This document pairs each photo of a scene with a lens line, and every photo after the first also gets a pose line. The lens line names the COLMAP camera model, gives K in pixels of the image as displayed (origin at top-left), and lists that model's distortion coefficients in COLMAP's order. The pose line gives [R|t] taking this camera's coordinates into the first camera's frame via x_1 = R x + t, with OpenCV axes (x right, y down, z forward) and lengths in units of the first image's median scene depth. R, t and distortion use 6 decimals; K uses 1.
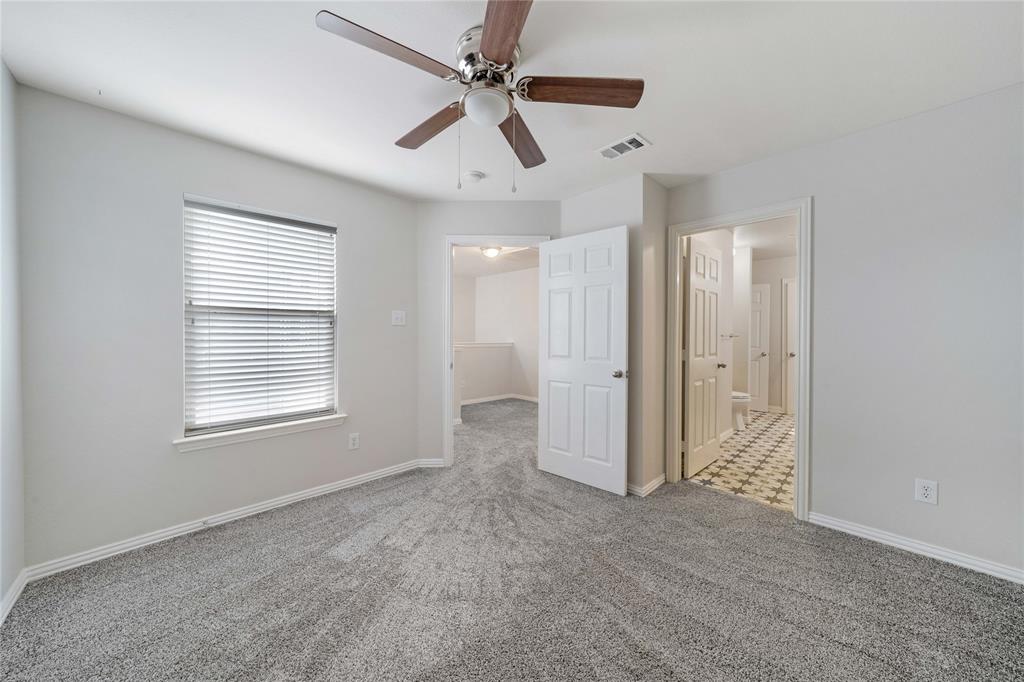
lens RADIAL K [[359.8, 0, 511.6], [0, 359.8, 335.6], [0, 0, 1]] dist [-0.000245, 0.000071]
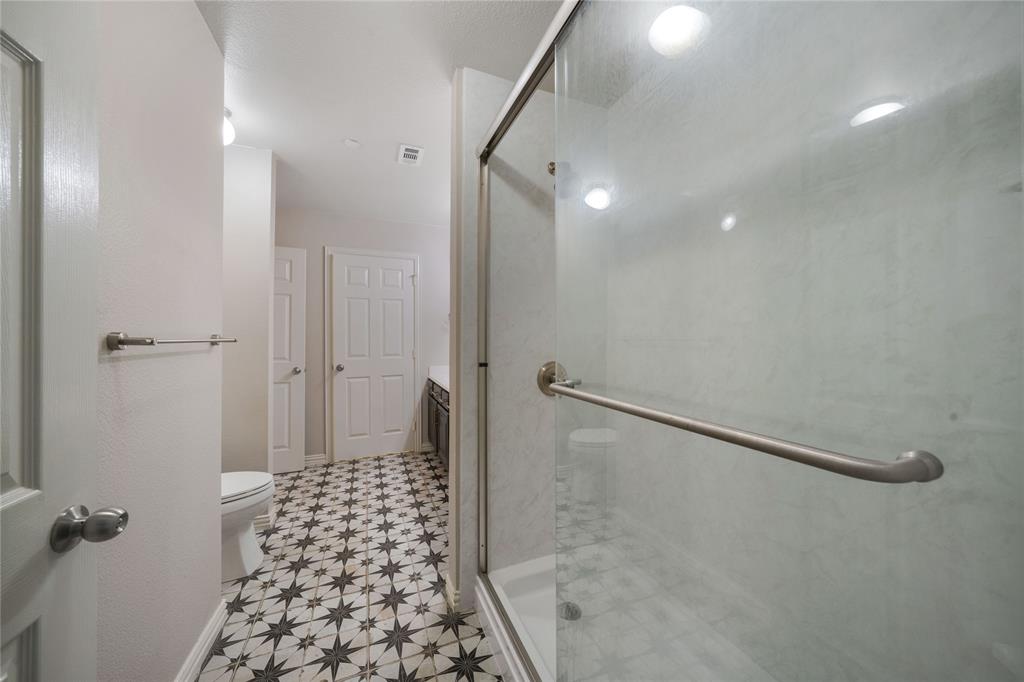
lens RADIAL K [[344.4, 0, 511.8], [0, 344.4, 338.1], [0, 0, 1]] dist [0.000516, -0.000010]
pose [[0.373879, -0.006851, 0.927452, 0.589956], [0.005894, 0.999970, 0.005011, -0.002737], [-0.927459, 0.003593, 0.373908, 0.879031]]
